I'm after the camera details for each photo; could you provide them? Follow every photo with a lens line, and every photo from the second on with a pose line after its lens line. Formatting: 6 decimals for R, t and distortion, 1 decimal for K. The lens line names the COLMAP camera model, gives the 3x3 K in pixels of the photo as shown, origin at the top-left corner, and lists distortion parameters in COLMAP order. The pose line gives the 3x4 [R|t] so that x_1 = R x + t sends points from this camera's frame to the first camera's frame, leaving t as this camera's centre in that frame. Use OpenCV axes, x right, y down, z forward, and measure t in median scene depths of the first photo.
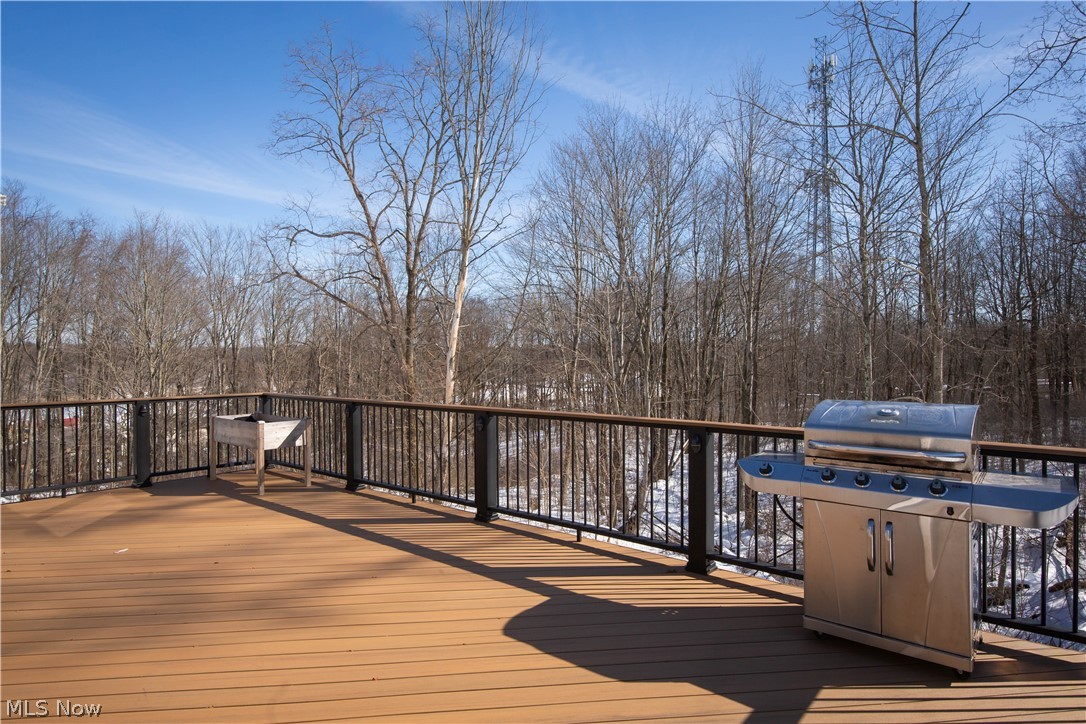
lens RADIAL K [[617.3, 0, 539.7], [0, 617.3, 359.2], [0, 0, 1]] dist [0.008693, -0.000377]
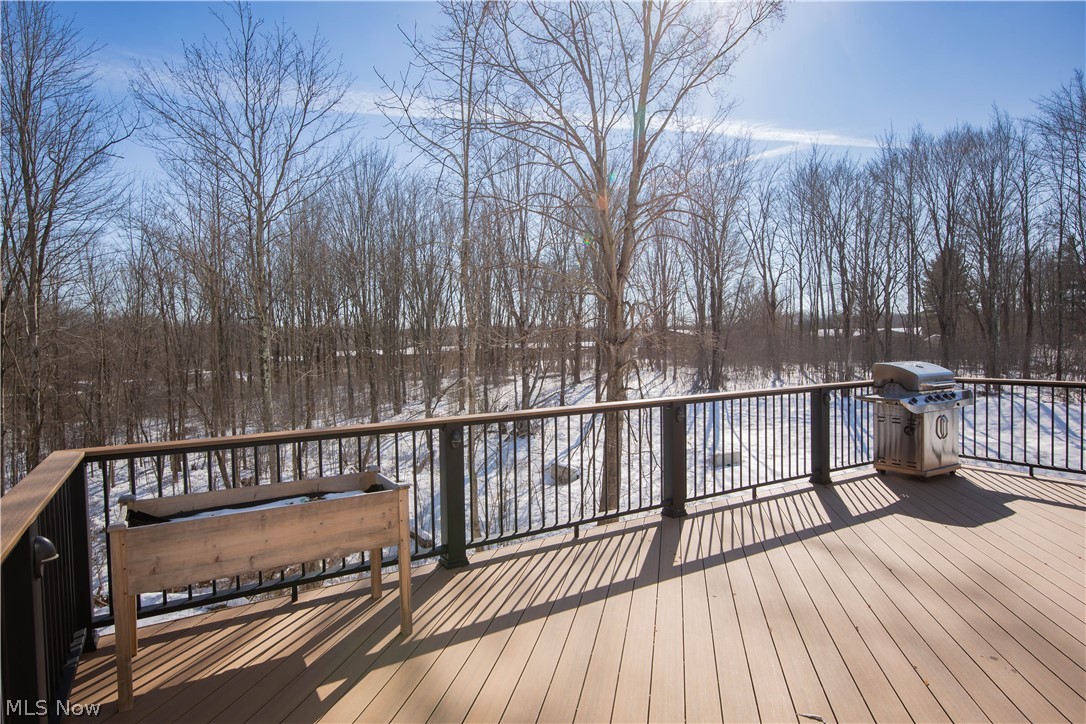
lens RADIAL K [[617.3, 0, 539.3], [0, 617.3, 358.3], [0, 0, 1]] dist [0.008693, -0.000377]
pose [[0.324167, -0.024352, 0.945686, -0.920135], [0.034998, 0.999293, 0.013736, -0.002370], [-0.945352, 0.028644, 0.324790, 0.777040]]
